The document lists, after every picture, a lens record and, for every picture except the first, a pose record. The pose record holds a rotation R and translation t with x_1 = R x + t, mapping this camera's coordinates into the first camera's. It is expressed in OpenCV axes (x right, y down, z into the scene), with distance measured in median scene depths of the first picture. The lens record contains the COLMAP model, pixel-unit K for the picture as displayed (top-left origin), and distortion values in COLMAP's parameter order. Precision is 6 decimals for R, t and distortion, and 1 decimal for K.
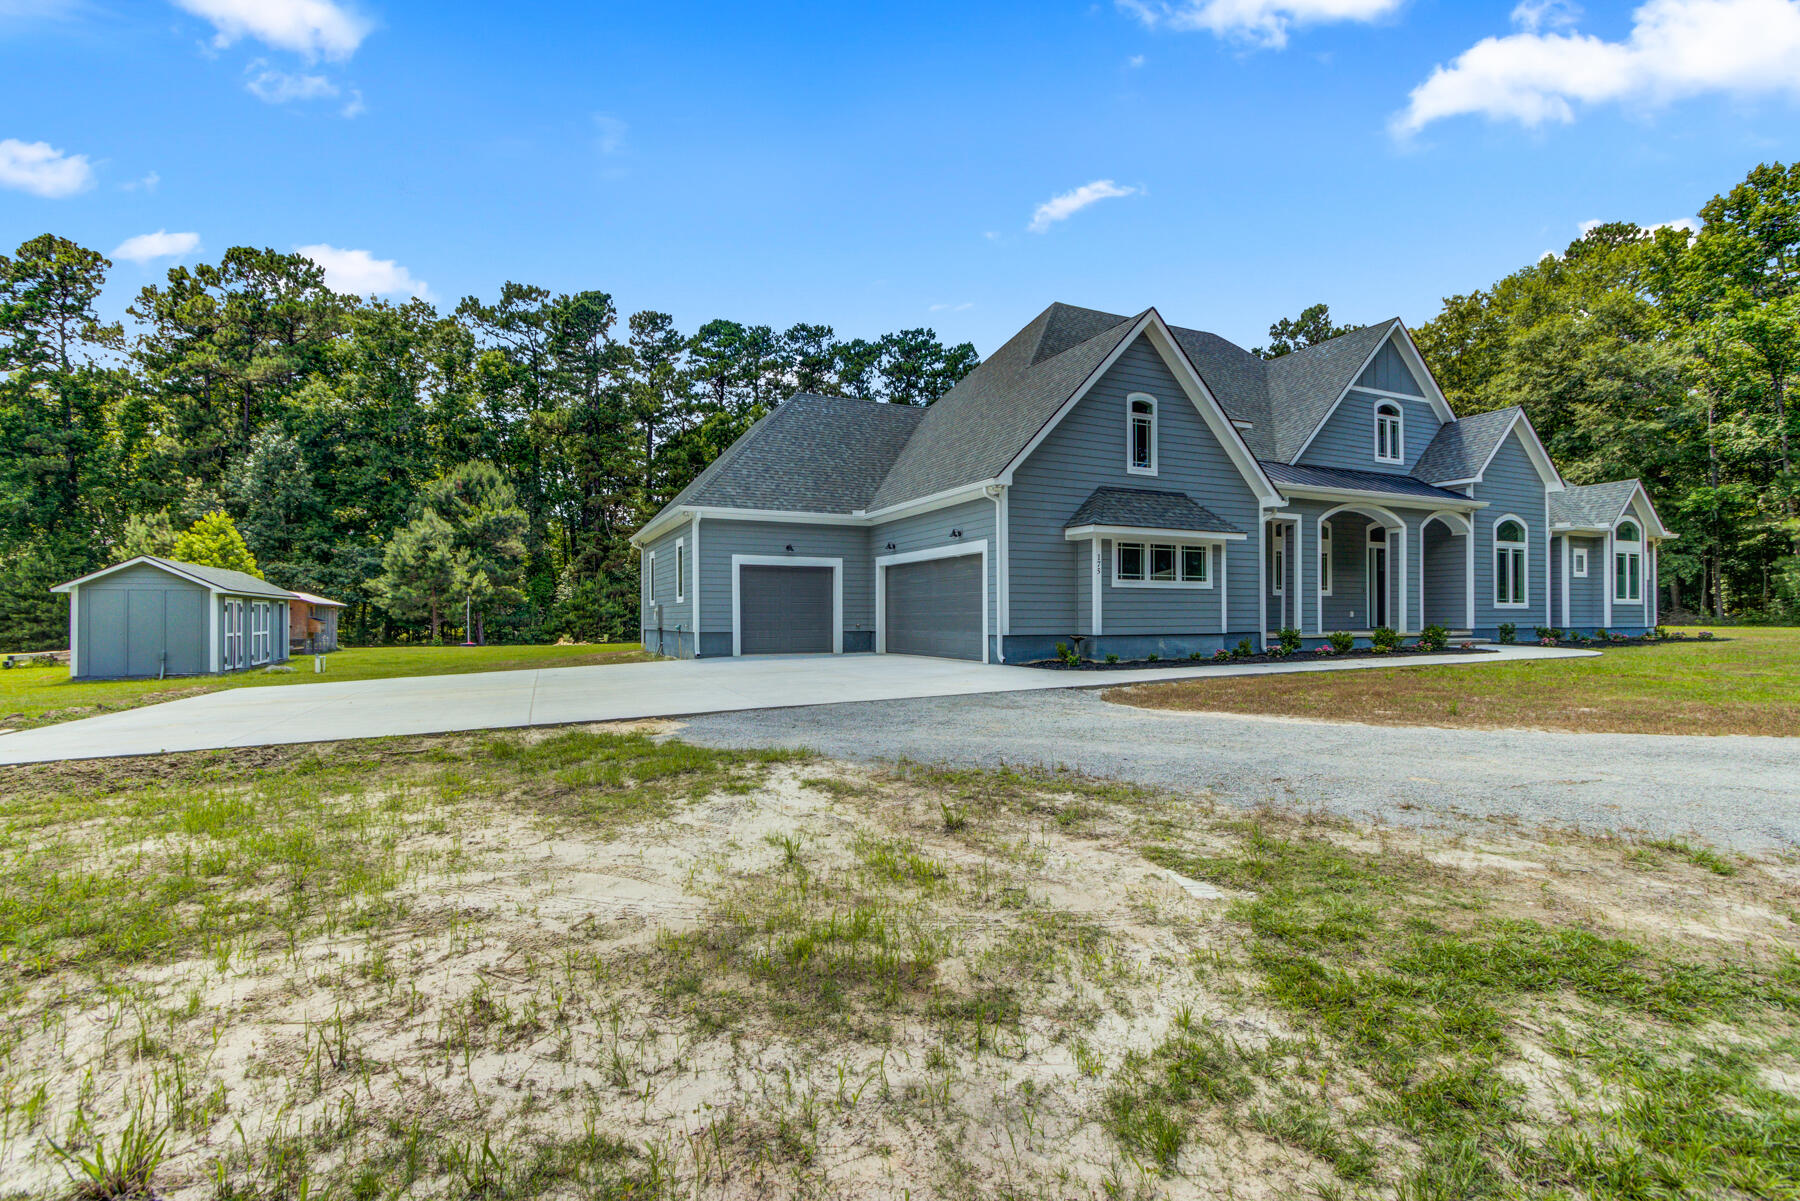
lens RADIAL K [[828.7, 0, 878.2], [0, 828.7, 600.4], [0, 0, 1]] dist [-0.003239, 0.002136]
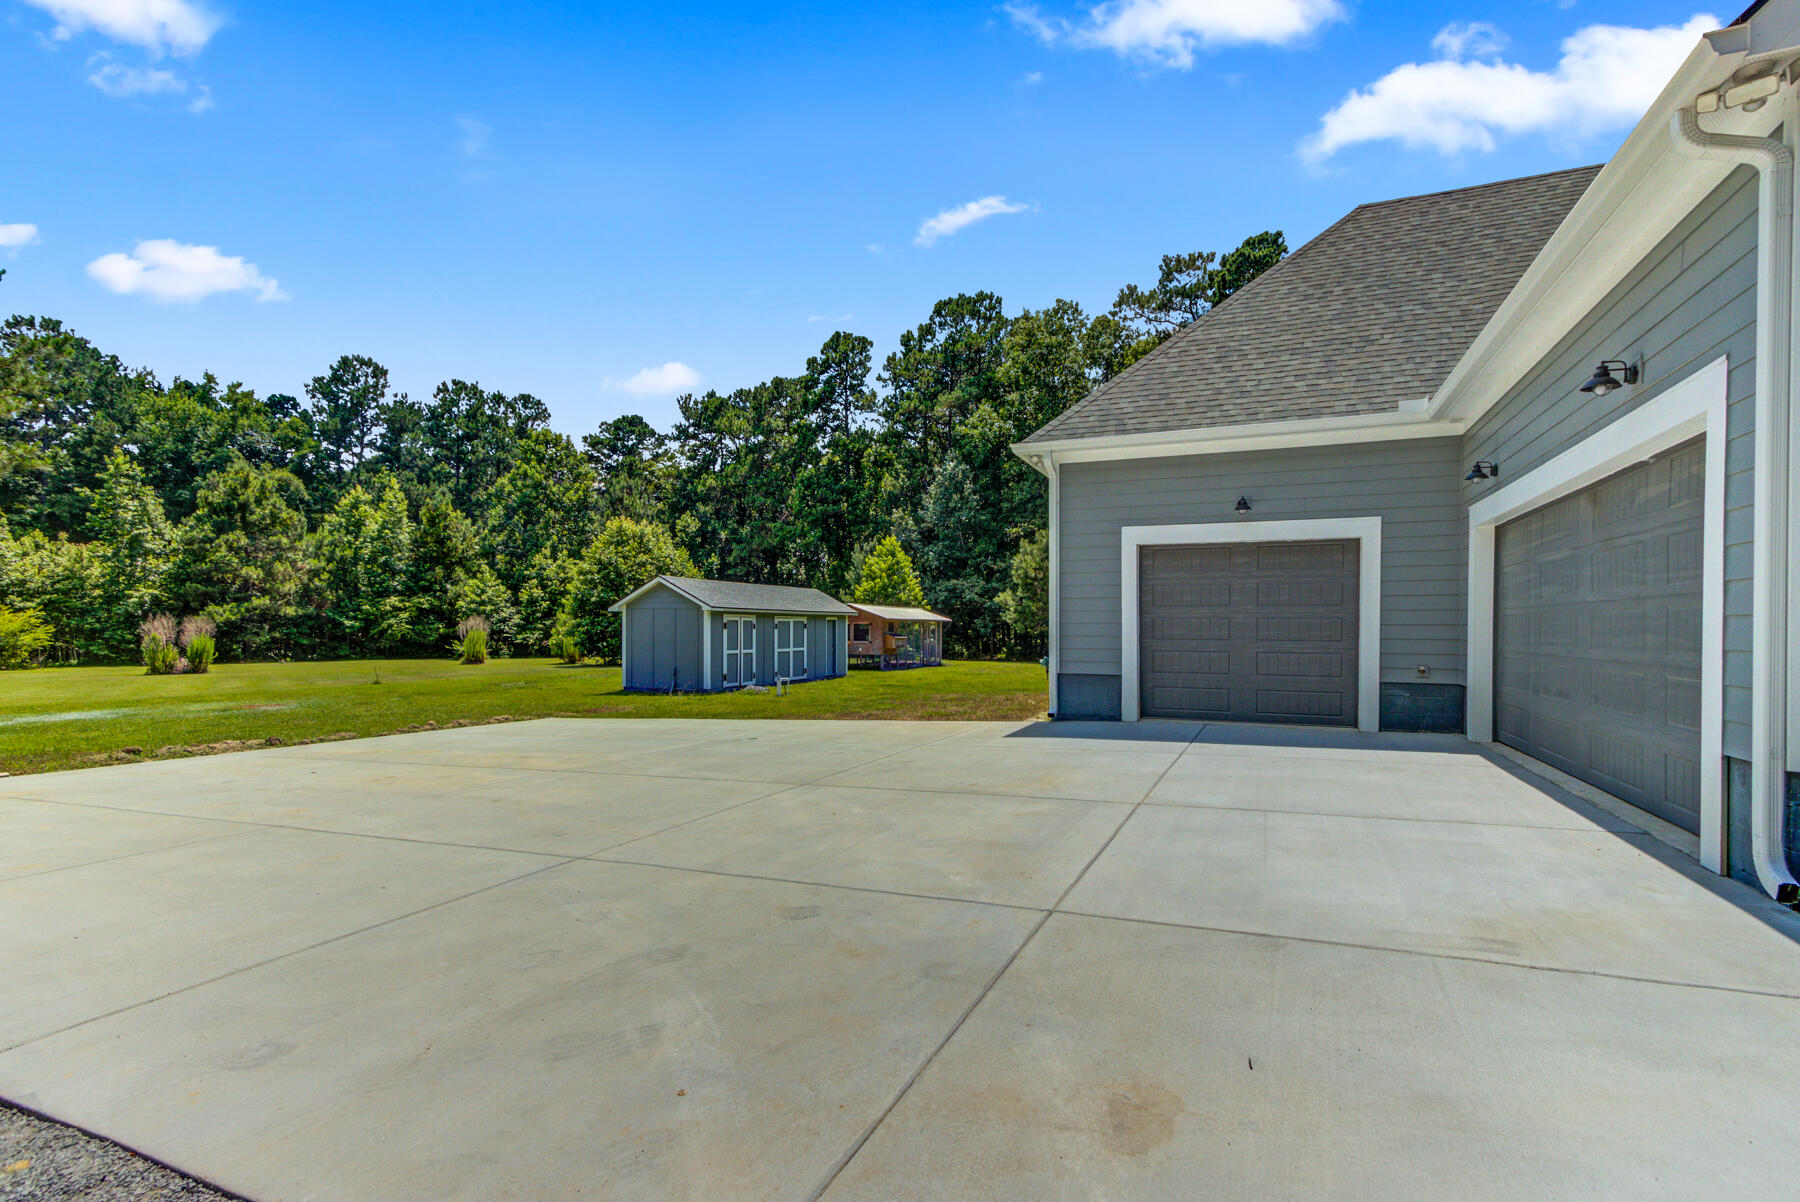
lens RADIAL K [[828.7, 0, 910.0], [0, 828.7, 651.8], [0, 0, 1]] dist [-0.003239, 0.002136]
pose [[0.677184, 0.024699, -0.735399, 0.103282], [0.014221, 0.998810, 0.046641, -0.002615], [0.735677, -0.042042, 0.676027, 0.455902]]
